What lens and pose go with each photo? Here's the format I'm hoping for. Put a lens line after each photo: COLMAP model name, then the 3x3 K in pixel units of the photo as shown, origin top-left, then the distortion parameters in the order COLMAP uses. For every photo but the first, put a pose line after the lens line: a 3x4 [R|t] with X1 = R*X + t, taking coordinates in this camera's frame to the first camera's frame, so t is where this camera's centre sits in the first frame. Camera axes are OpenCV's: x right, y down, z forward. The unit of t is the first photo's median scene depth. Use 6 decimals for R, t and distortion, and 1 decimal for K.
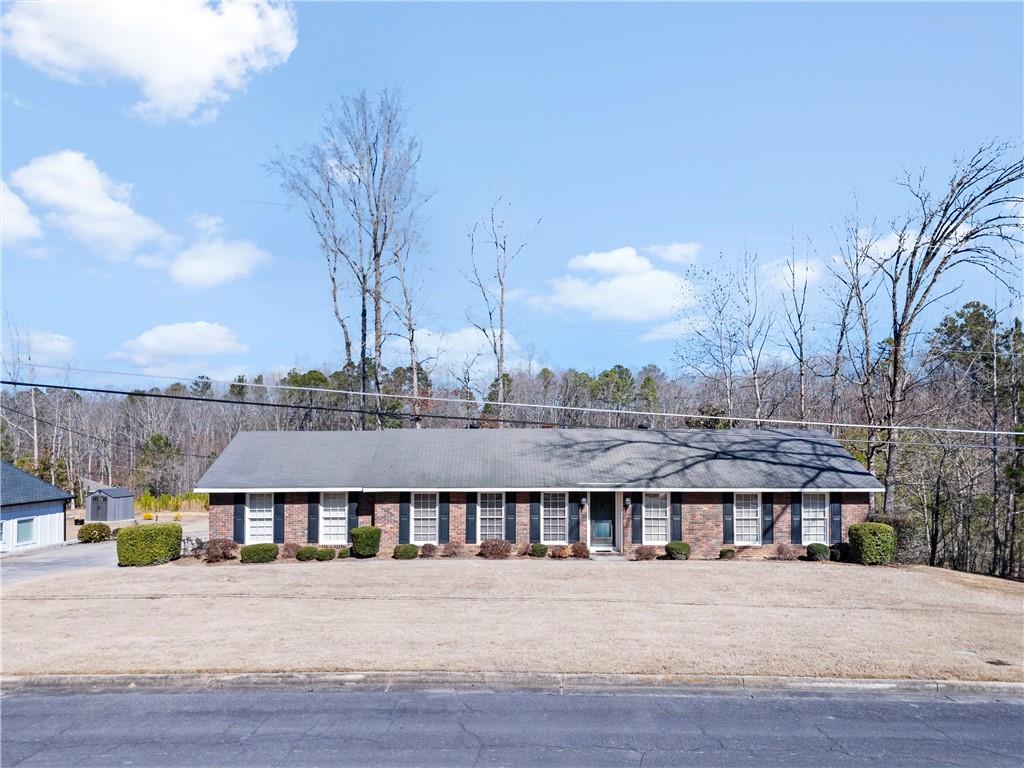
lens RADIAL K [[738.8, 0, 512.0], [0, 738.8, 384.0], [0, 0, 1]] dist [0.073466, -0.065888]
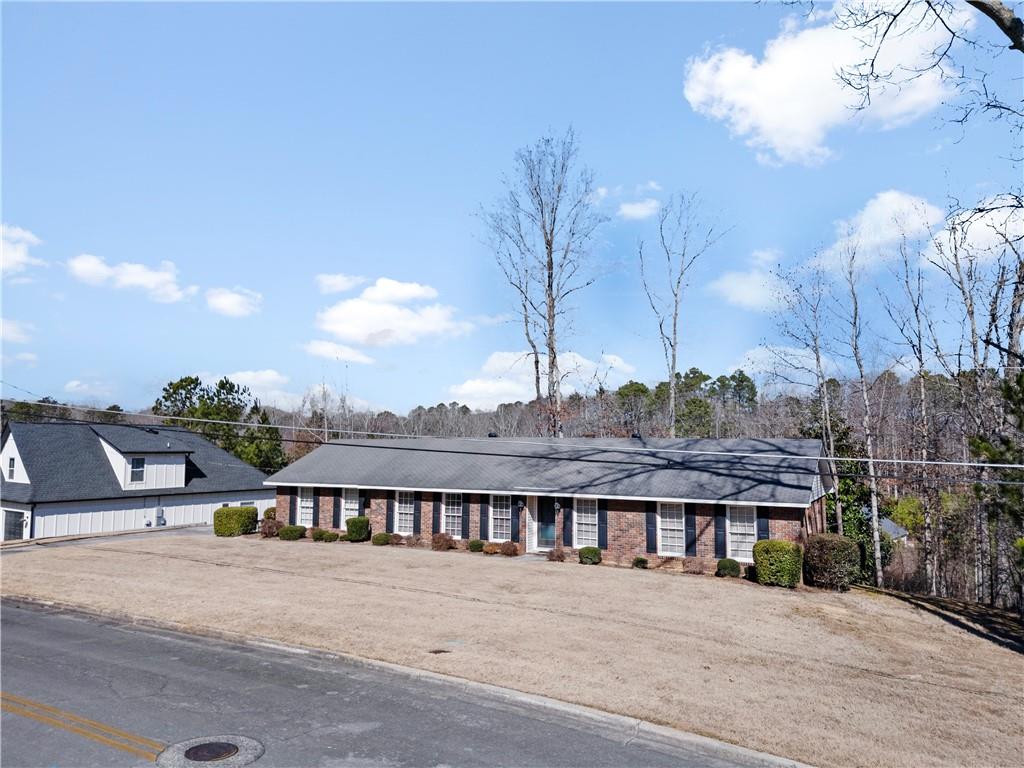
lens RADIAL K [[720.7, 0, 512.0], [0, 720.7, 384.0], [0, 0, 1]] dist [0.092855, -0.072272]
pose [[0.885054, -0.032498, -0.464352, 0.576422], [0.023970, 0.999418, -0.024257, 0.008575], [0.464870, 0.010338, 0.885319, 0.058957]]
